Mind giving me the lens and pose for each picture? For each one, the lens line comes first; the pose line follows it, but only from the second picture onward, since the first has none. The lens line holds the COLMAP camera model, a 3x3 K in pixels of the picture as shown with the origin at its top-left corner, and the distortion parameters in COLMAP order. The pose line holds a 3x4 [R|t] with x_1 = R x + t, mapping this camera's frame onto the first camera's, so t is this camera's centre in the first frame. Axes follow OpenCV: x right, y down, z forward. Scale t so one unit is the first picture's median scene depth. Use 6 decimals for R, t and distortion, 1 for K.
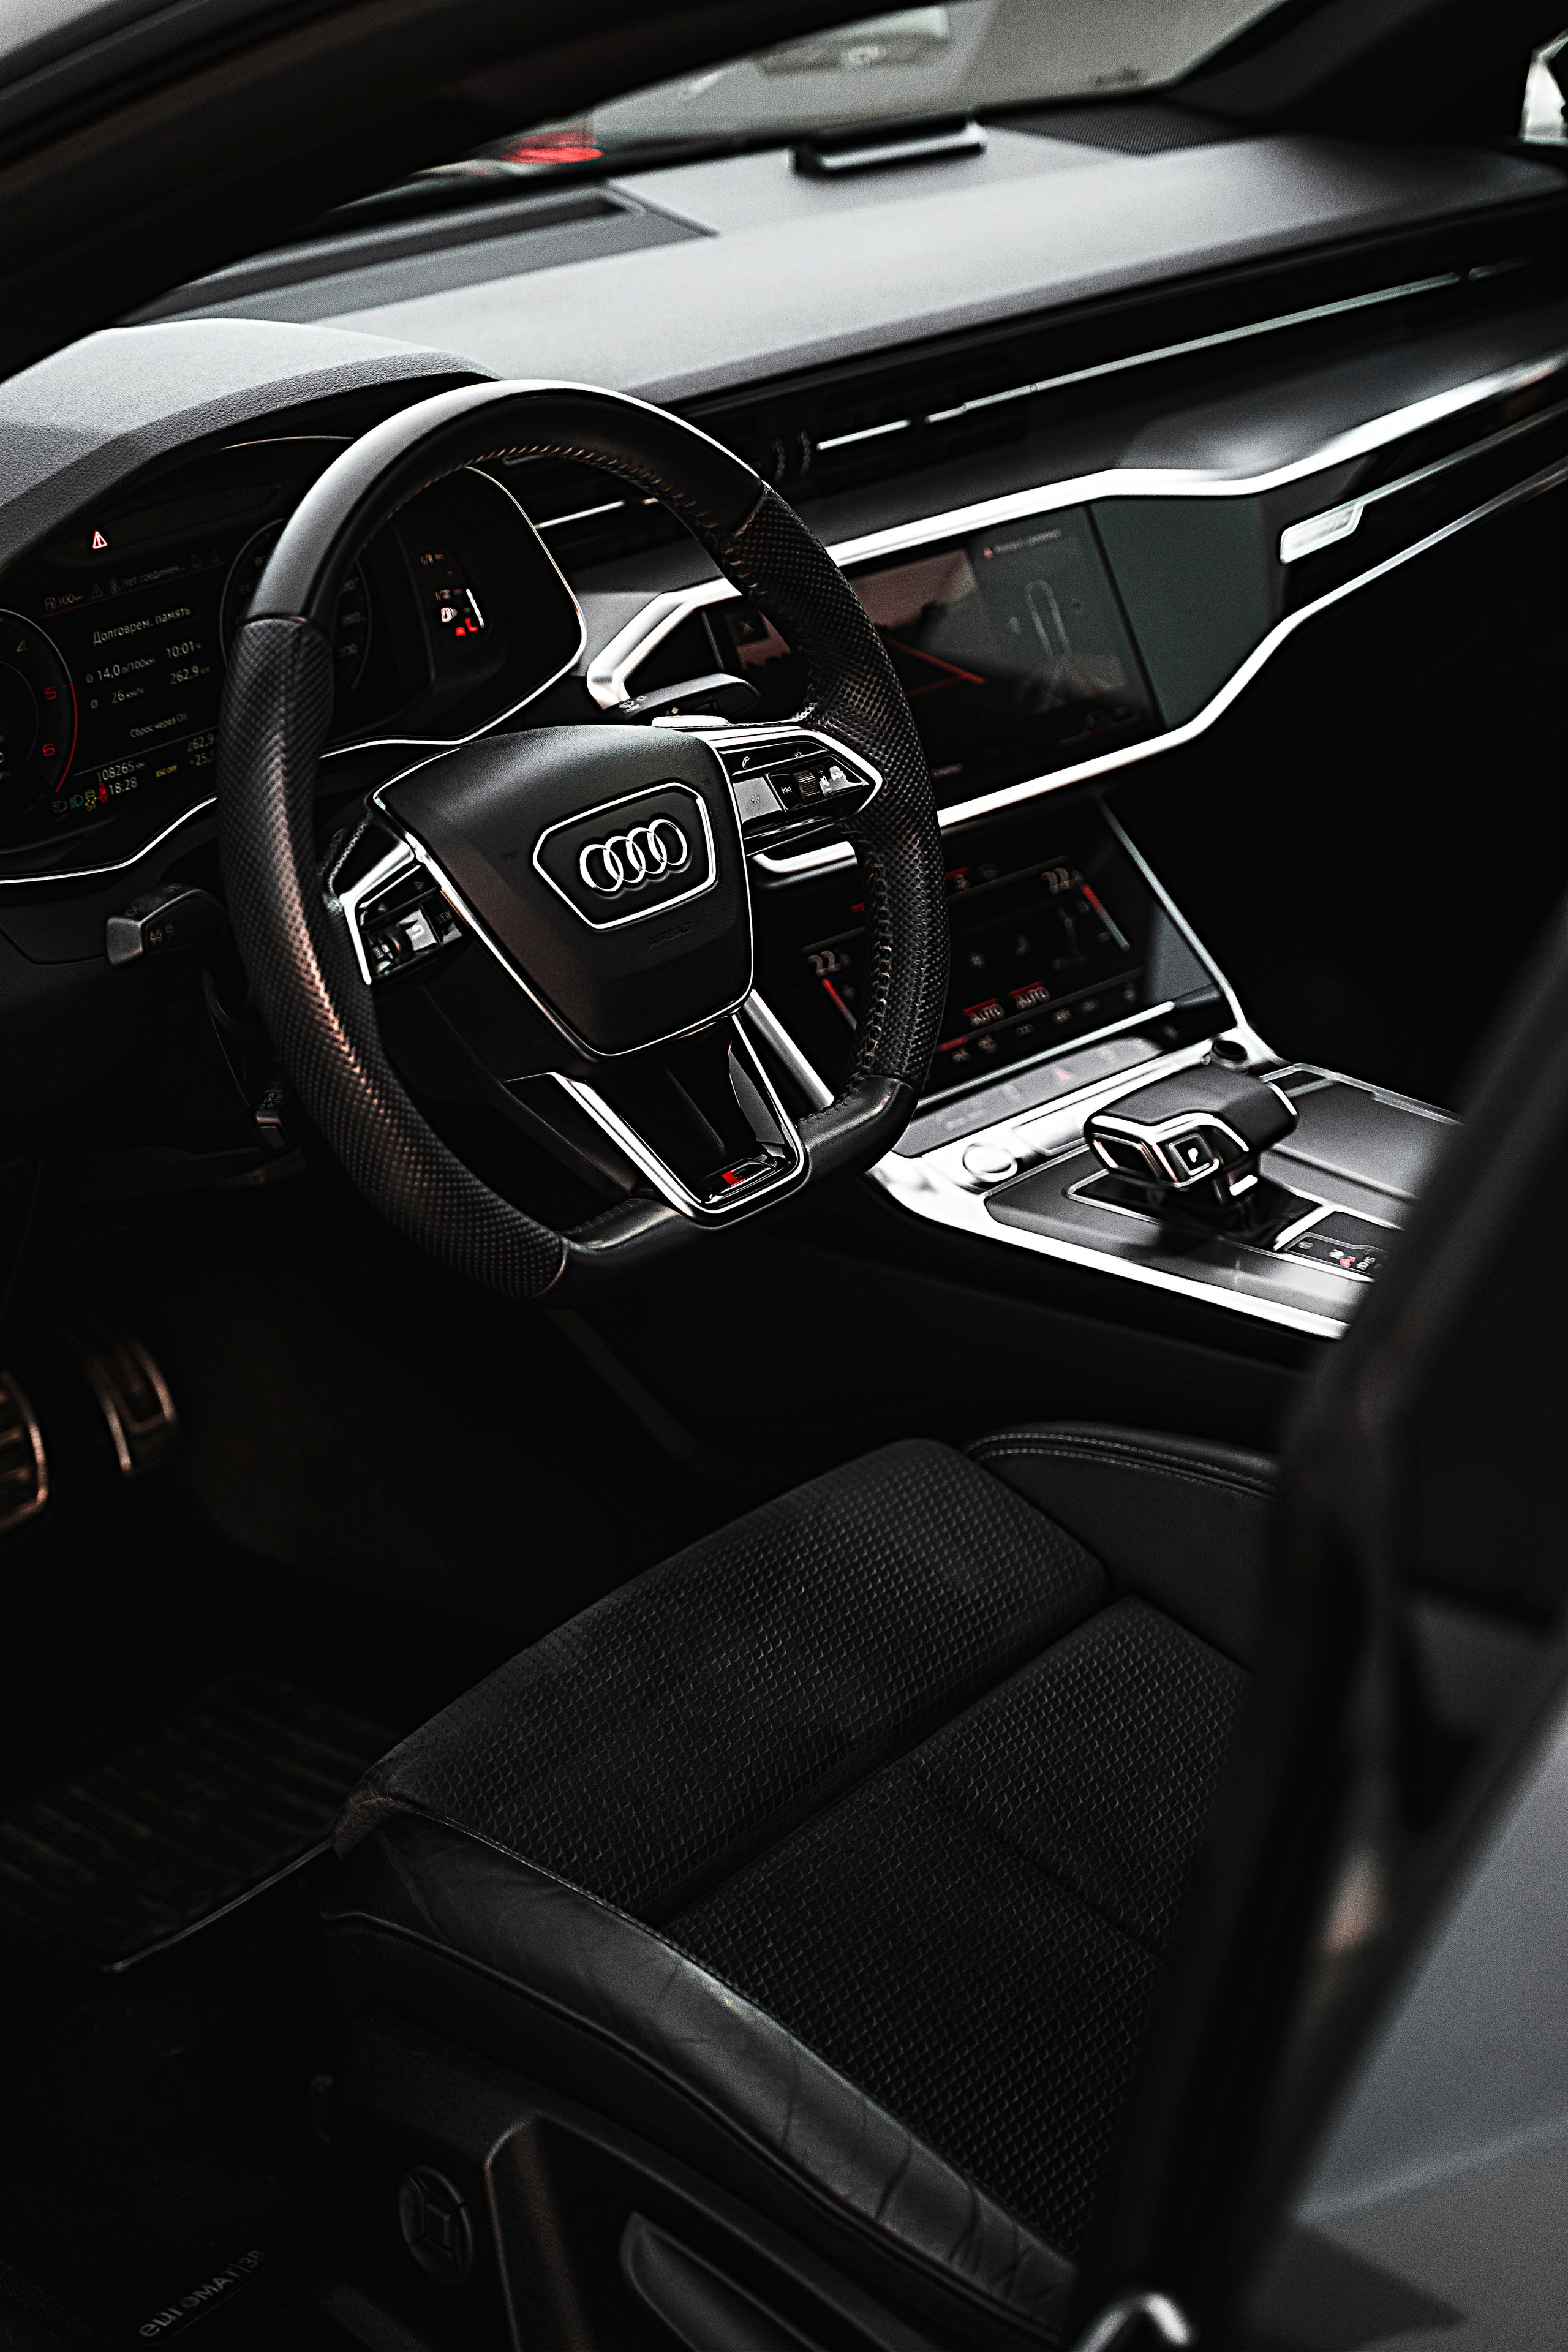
lens RADIAL K [[4217.1, 0, 784.0], [0, 4217.1, 1176.0], [0, 0, 1]] dist [0.227041, 0.086340]
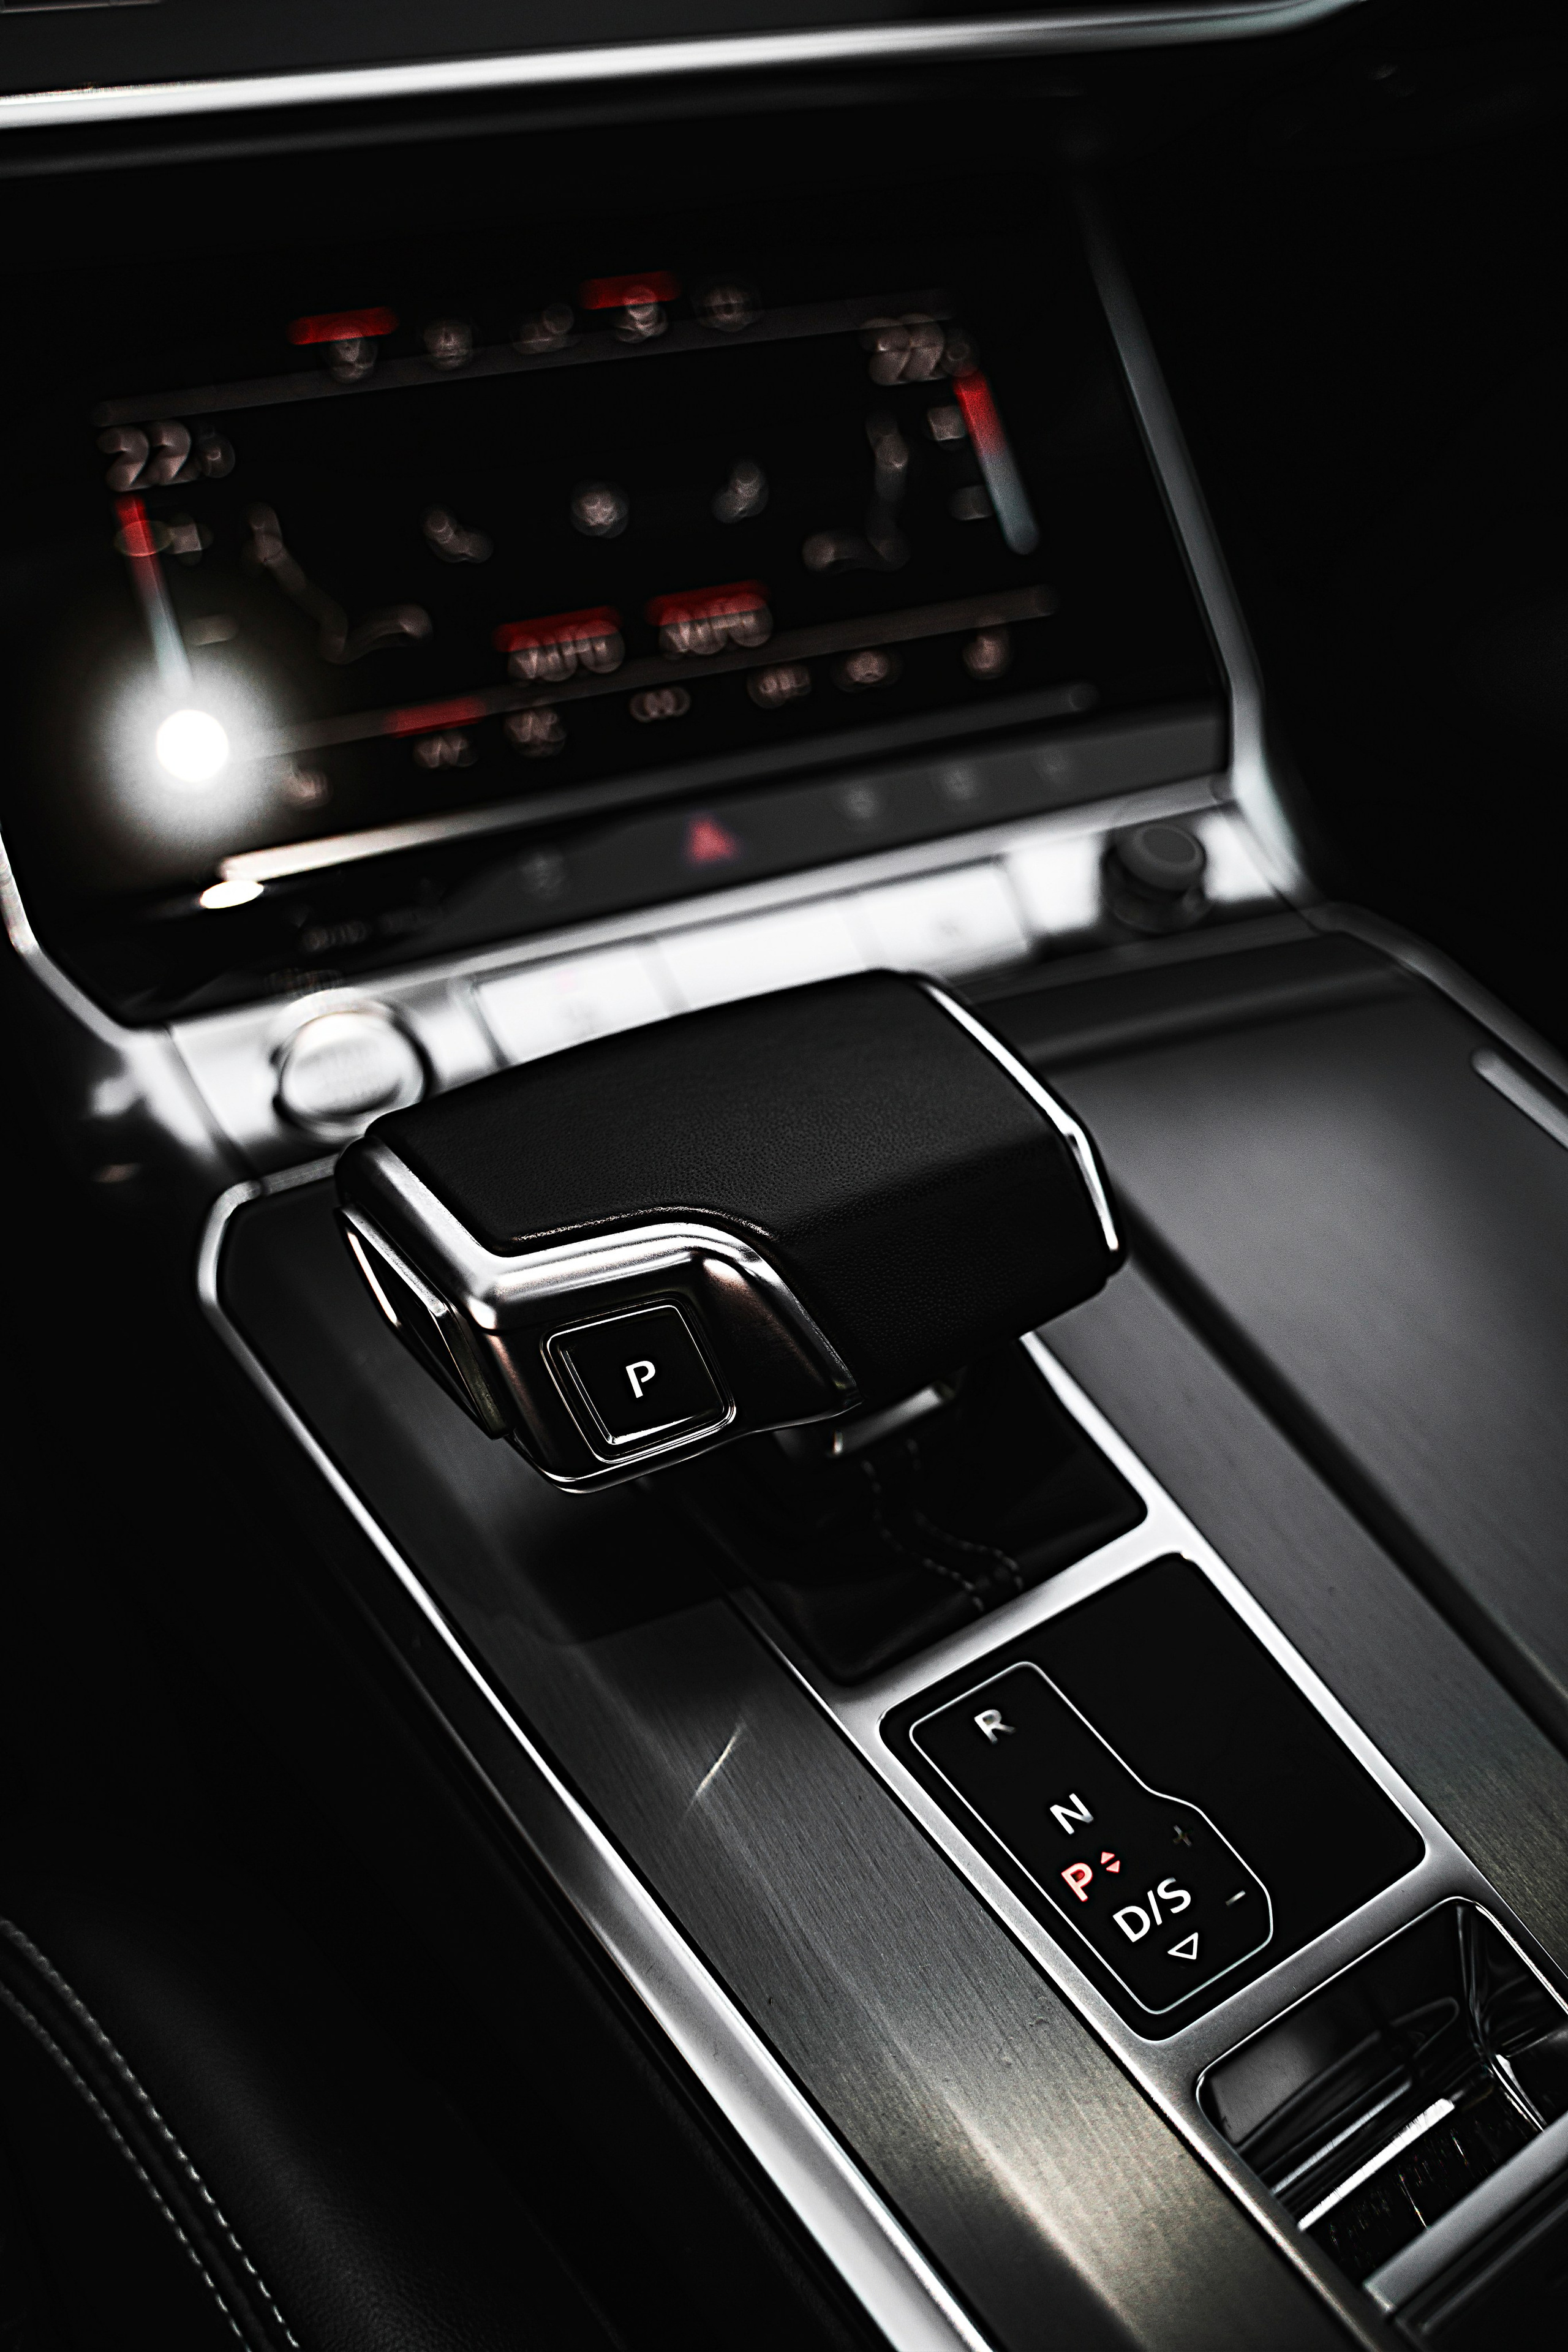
lens RADIAL K [[2007.0, 0, 784.0], [0, 2007.0, 1176.0], [0, 0, 1]] dist [-0.090069, 0.000707]
pose [[0.947401, 0.239775, -0.211989, 0.129937], [-0.167583, 0.935955, 0.309685, -0.058371], [0.272667, -0.257870, 0.926906, 0.887552]]
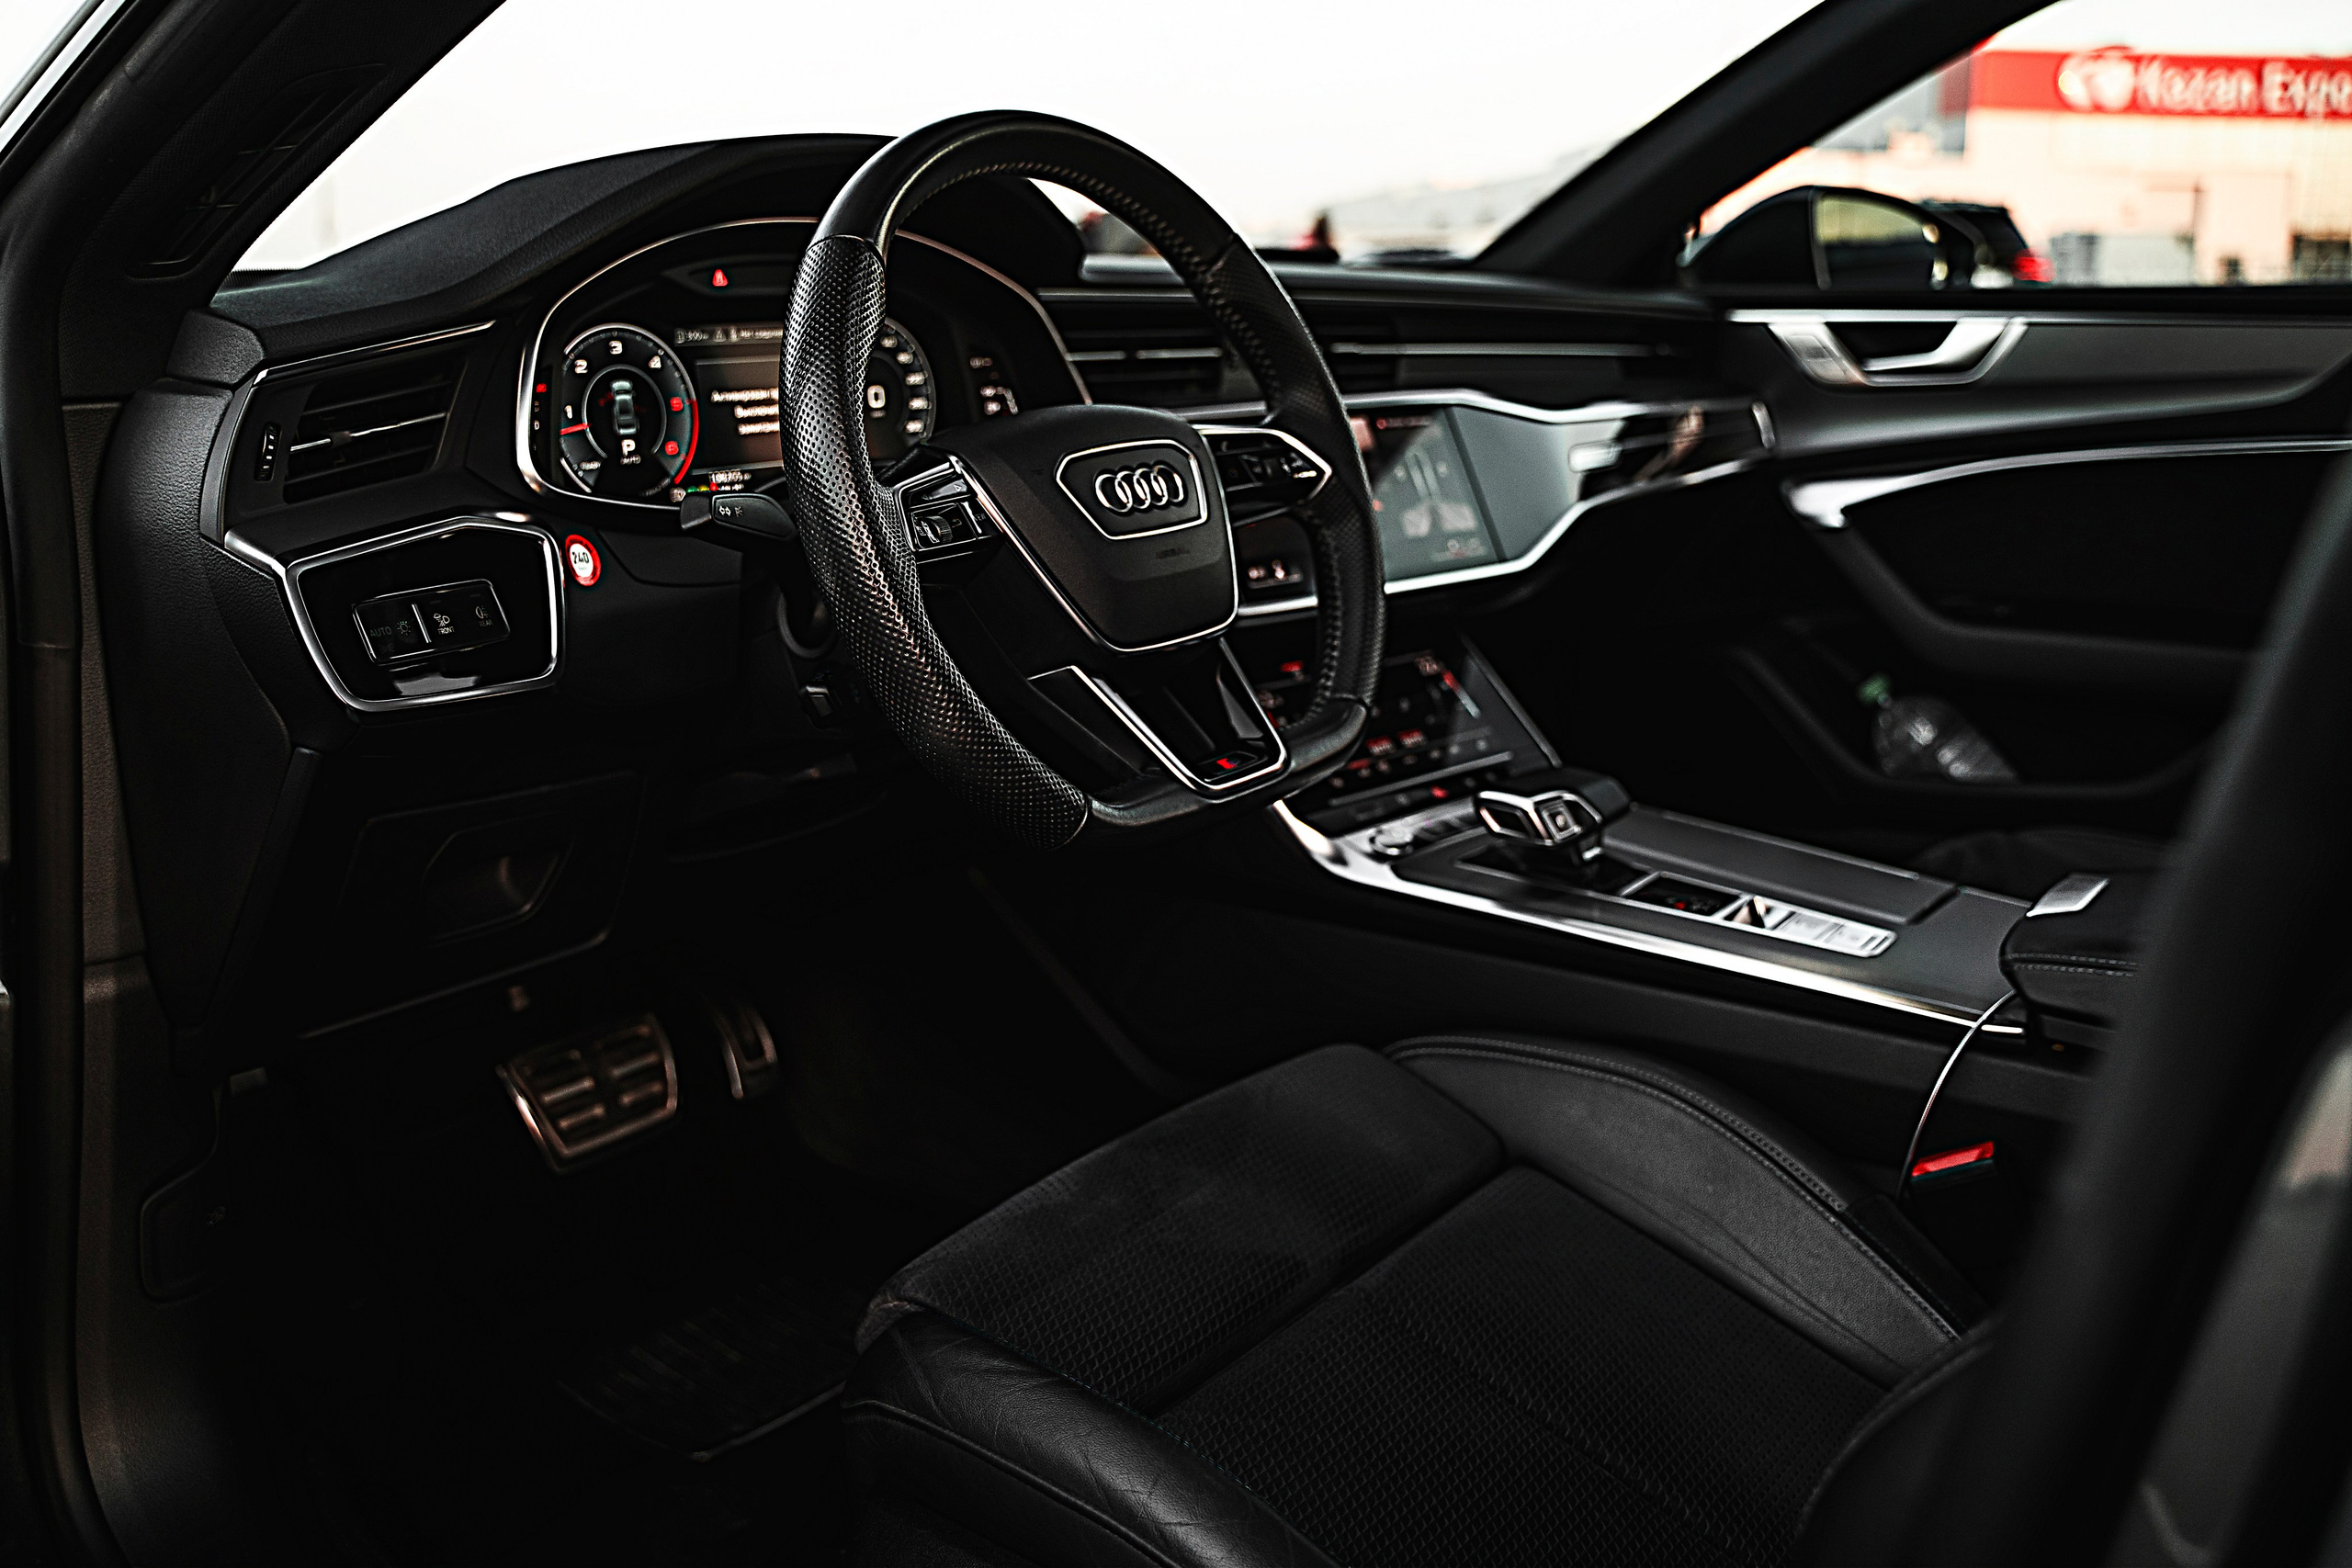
lens RADIAL K [[2006.8, 0, 1176.0], [0, 2006.8, 784.0], [0, 0, 1]] dist [-0.090069, 0.000707]
pose [[0.999727, 0.020467, 0.011247, -0.026535], [-0.018382, 0.986679, -0.161636, 0.084299], [-0.014405, 0.161385, 0.986786, 0.405064]]
